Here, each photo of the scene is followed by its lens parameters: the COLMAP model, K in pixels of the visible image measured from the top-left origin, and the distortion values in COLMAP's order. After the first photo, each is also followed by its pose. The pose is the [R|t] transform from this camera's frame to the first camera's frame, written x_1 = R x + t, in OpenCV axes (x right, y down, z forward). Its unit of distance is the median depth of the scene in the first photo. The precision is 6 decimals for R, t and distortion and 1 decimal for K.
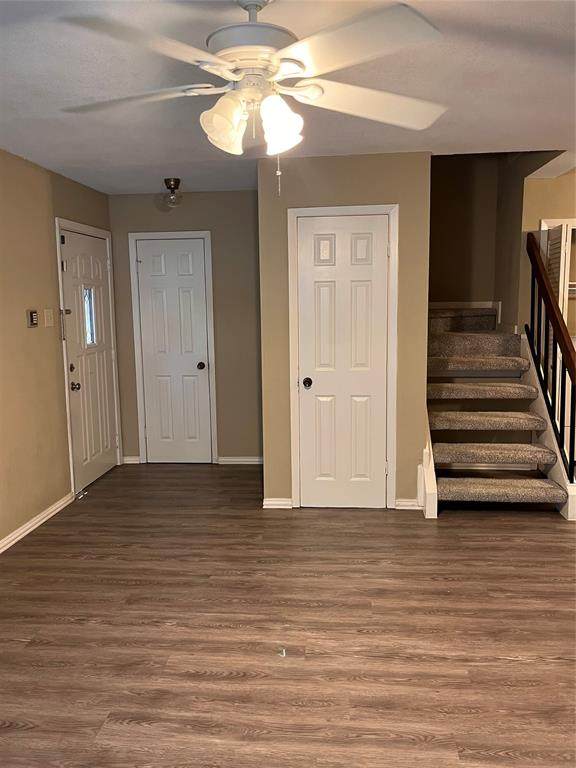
lens RADIAL K [[631.4, 0, 287.8], [0, 631.4, 382.8], [0, 0, 1]] dist [0.026788, -0.002843]
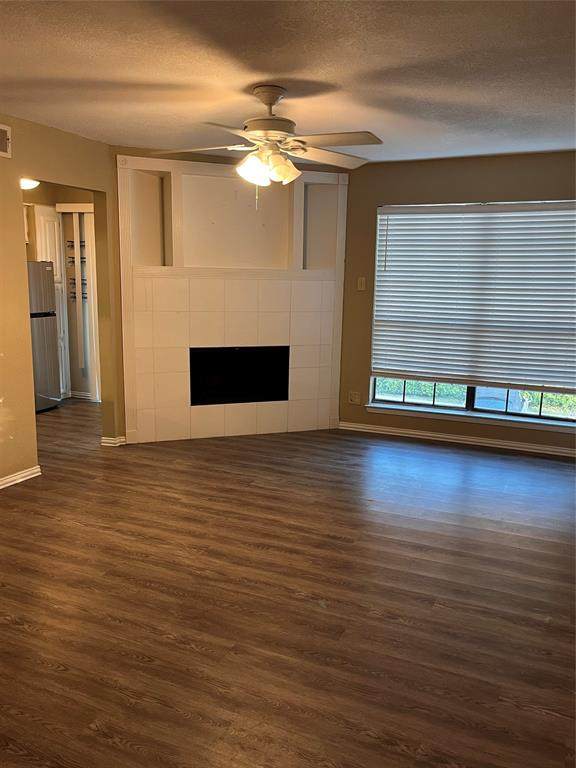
lens RADIAL K [[631.4, 0, 289.8], [0, 631.4, 385.1], [0, 0, 1]] dist [0.026788, -0.002843]
pose [[-0.947089, -0.058146, 0.315659, -0.508025], [0.038419, 0.955847, 0.291342, -0.247353], [-0.318662, 0.288054, -0.903039, 1.980865]]
